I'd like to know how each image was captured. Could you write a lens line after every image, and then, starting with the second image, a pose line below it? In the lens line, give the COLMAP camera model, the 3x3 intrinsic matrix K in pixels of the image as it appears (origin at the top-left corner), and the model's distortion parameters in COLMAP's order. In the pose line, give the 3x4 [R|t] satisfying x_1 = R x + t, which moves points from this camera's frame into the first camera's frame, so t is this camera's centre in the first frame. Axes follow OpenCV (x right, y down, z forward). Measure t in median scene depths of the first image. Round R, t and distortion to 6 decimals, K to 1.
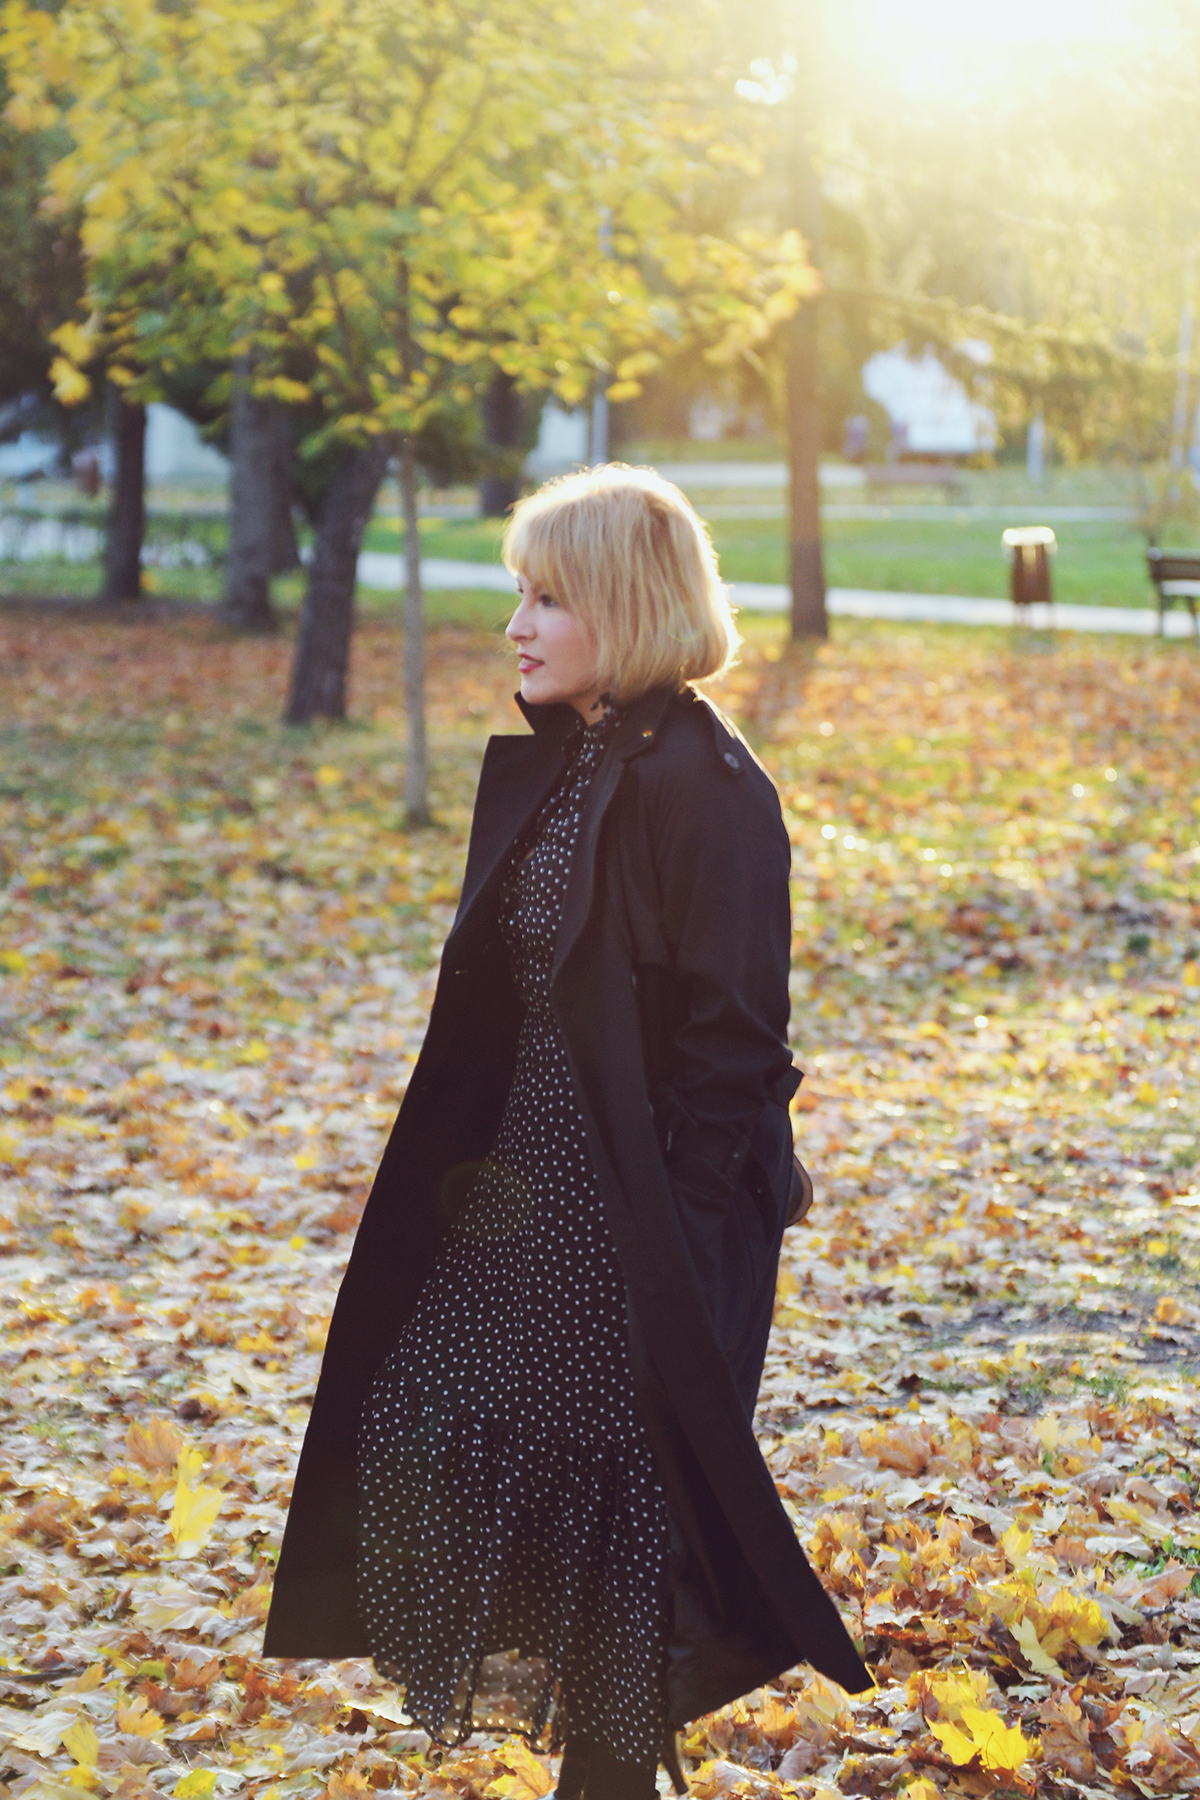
lens RADIAL K [[5981.8, 0, 601.1], [0, 5981.8, 903.0], [0, 0, 1]] dist [0.141266, 0.000000]
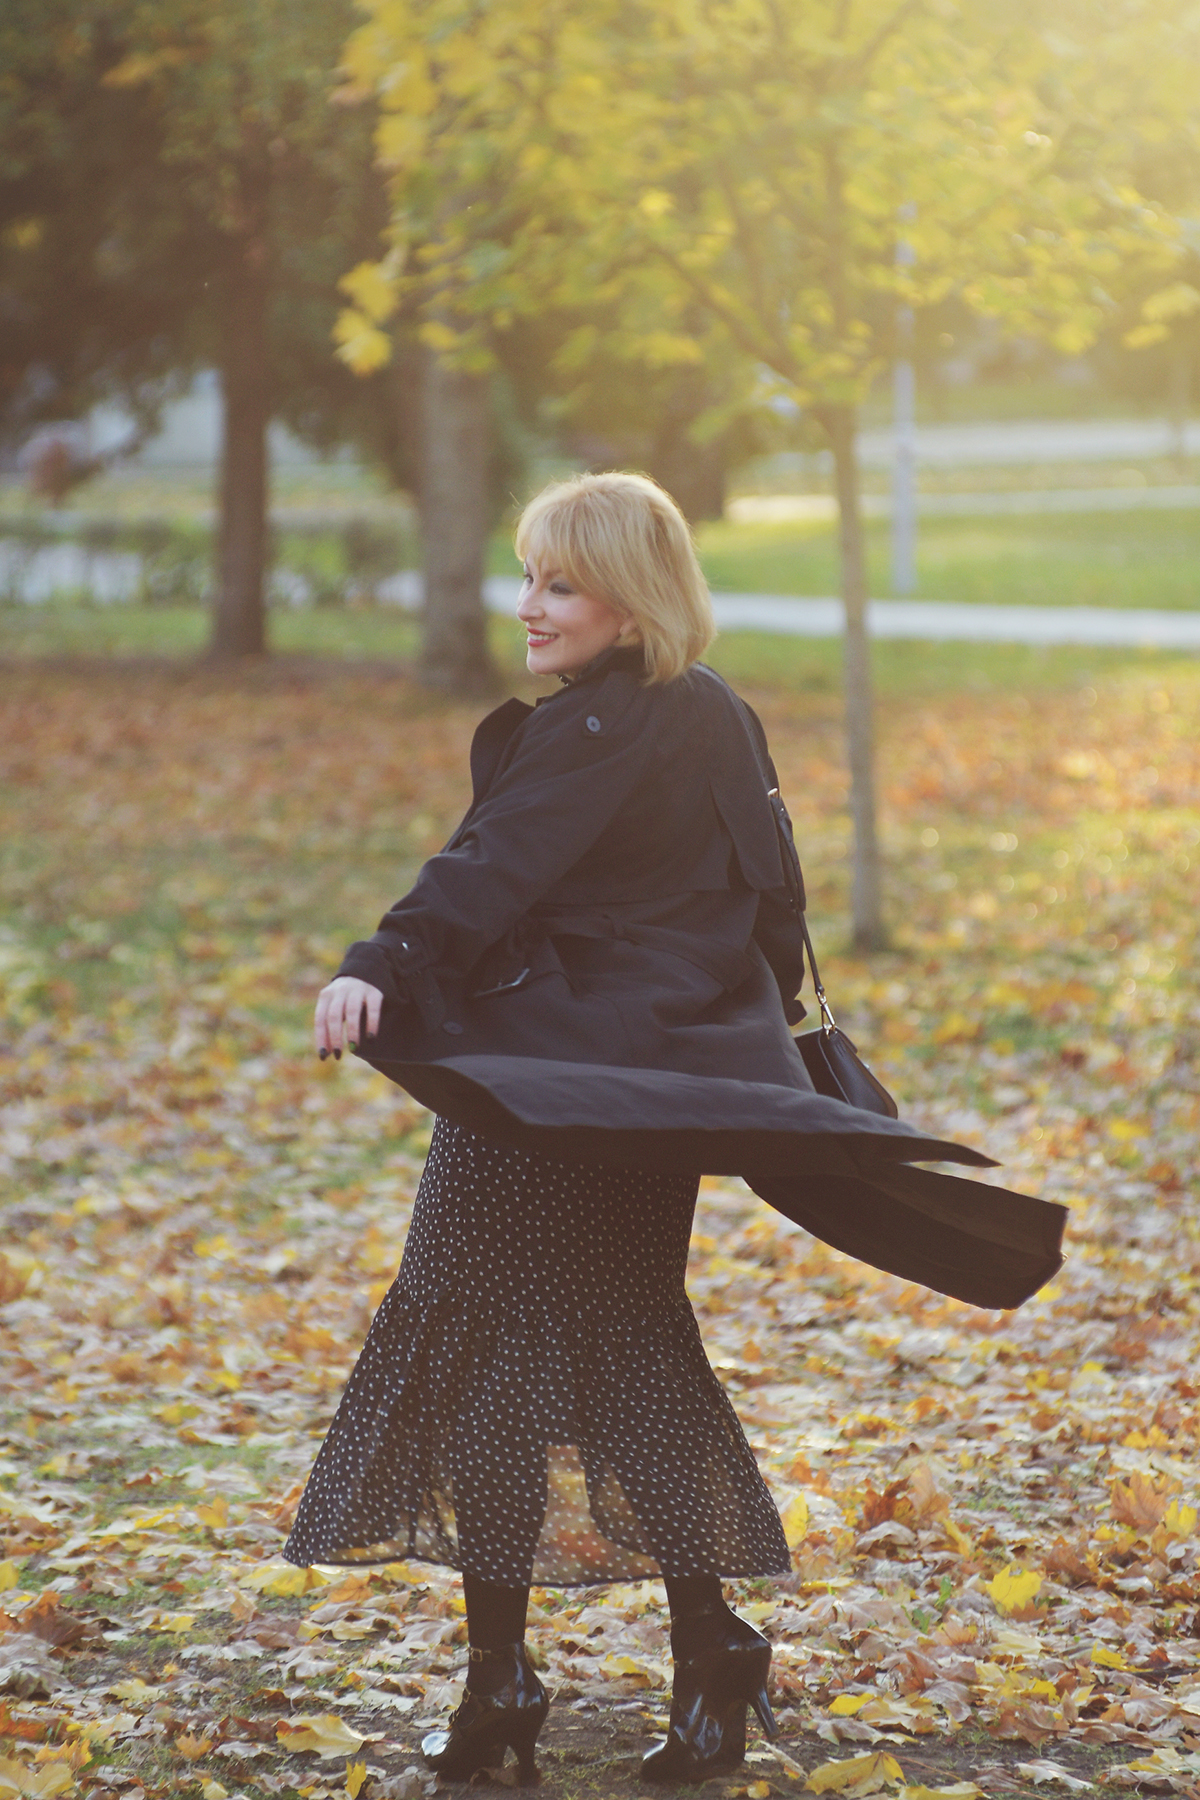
lens RADIAL K [[10111.1, 0, 593.5], [0, 10111.1, 893.7], [0, 0, 1]] dist [1.634110, 0.000000]
pose [[0.999663, -0.023332, -0.011410, -0.049477], [0.023012, 0.999357, -0.027485, 0.012992], [0.012044, 0.027213, 0.999557, -0.217720]]
